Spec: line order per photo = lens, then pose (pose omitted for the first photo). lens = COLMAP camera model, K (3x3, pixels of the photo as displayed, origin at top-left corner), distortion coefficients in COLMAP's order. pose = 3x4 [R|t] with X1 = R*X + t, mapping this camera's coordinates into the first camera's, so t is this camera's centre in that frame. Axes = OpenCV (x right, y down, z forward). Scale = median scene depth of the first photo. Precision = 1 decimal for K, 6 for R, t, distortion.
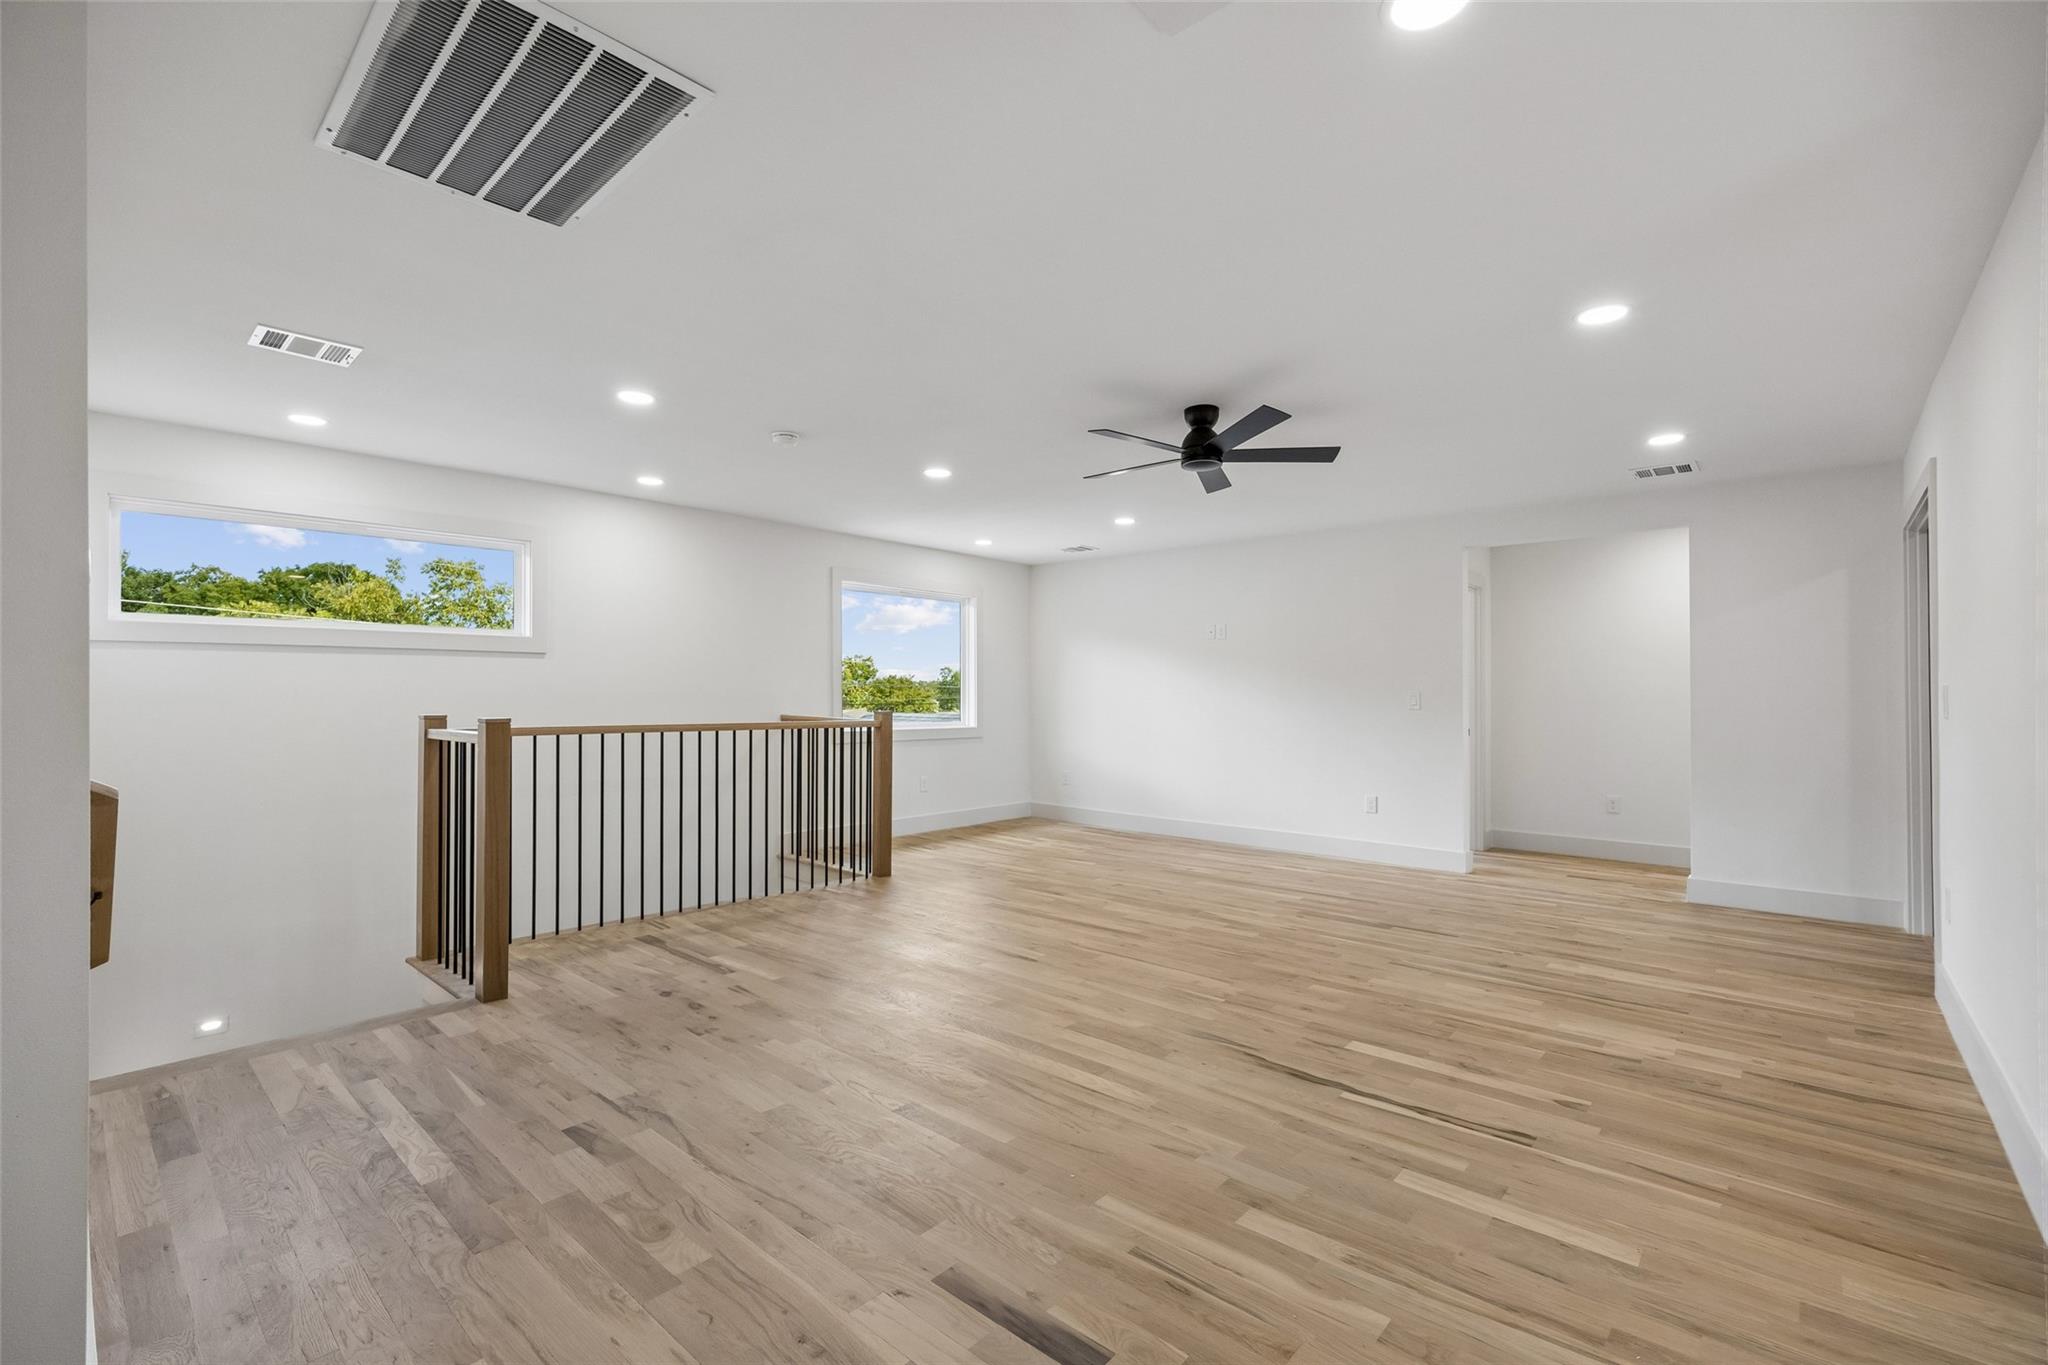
lens RADIAL K [[880.5, 0, 1024.2], [0, 880.5, 692.0], [0, 0, 1]] dist [0.002897, 0.000055]
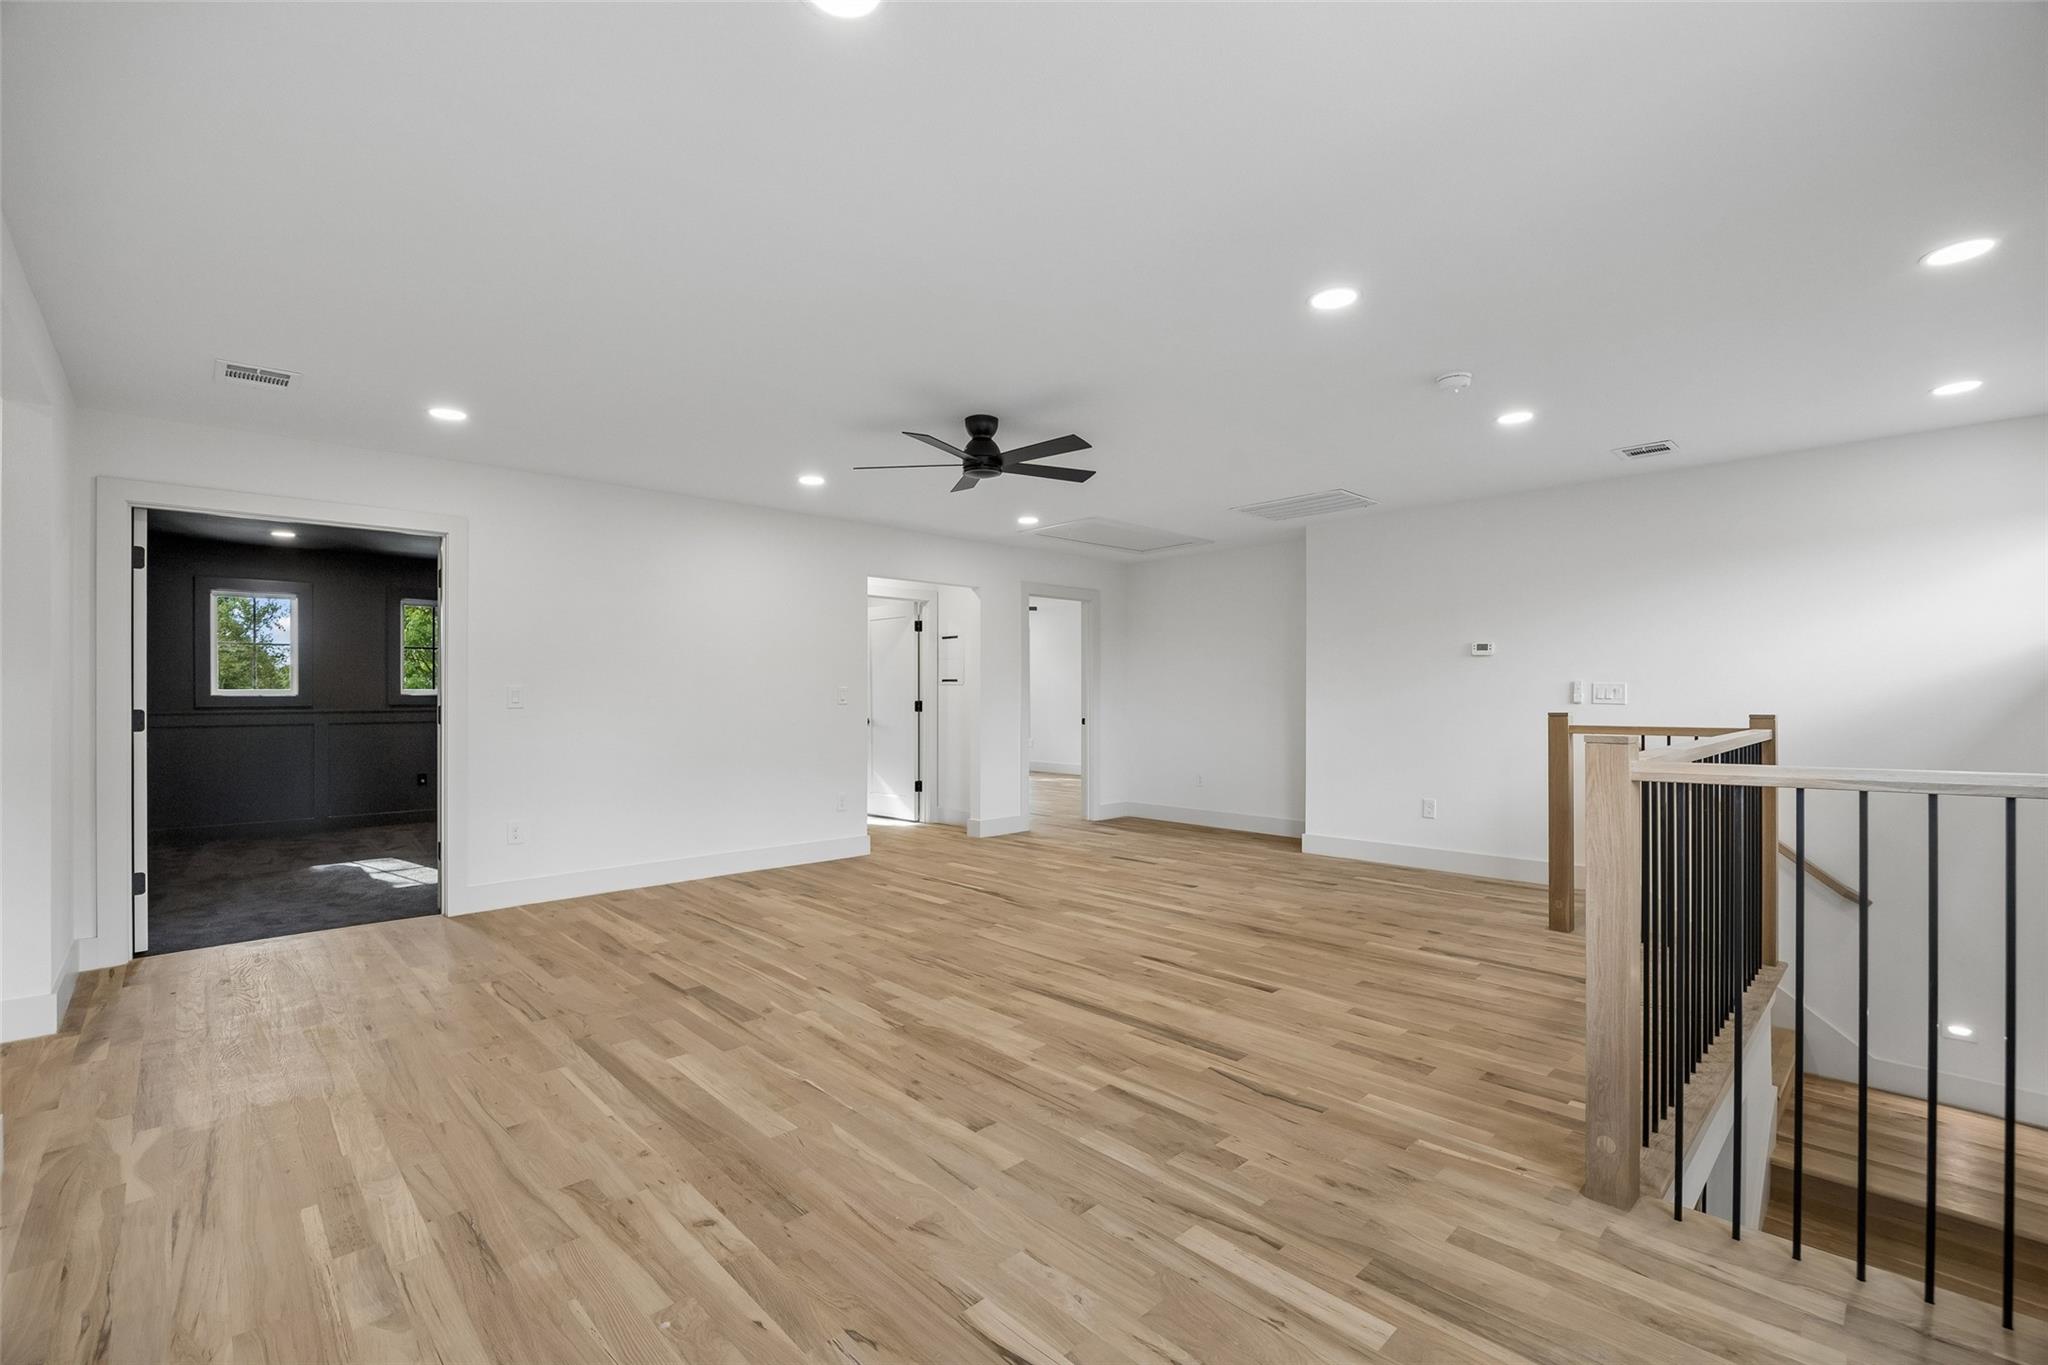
lens RADIAL K [[880.5, 0, 1015.6], [0, 880.5, 692.4], [0, 0, 1]] dist [0.002897, 0.000055]
pose [[-0.996336, -0.004015, 0.085426, 0.077351], [-0.005094, 0.999910, -0.012415, 0.015806], [-0.085368, -0.012805, -0.996267, 2.118946]]
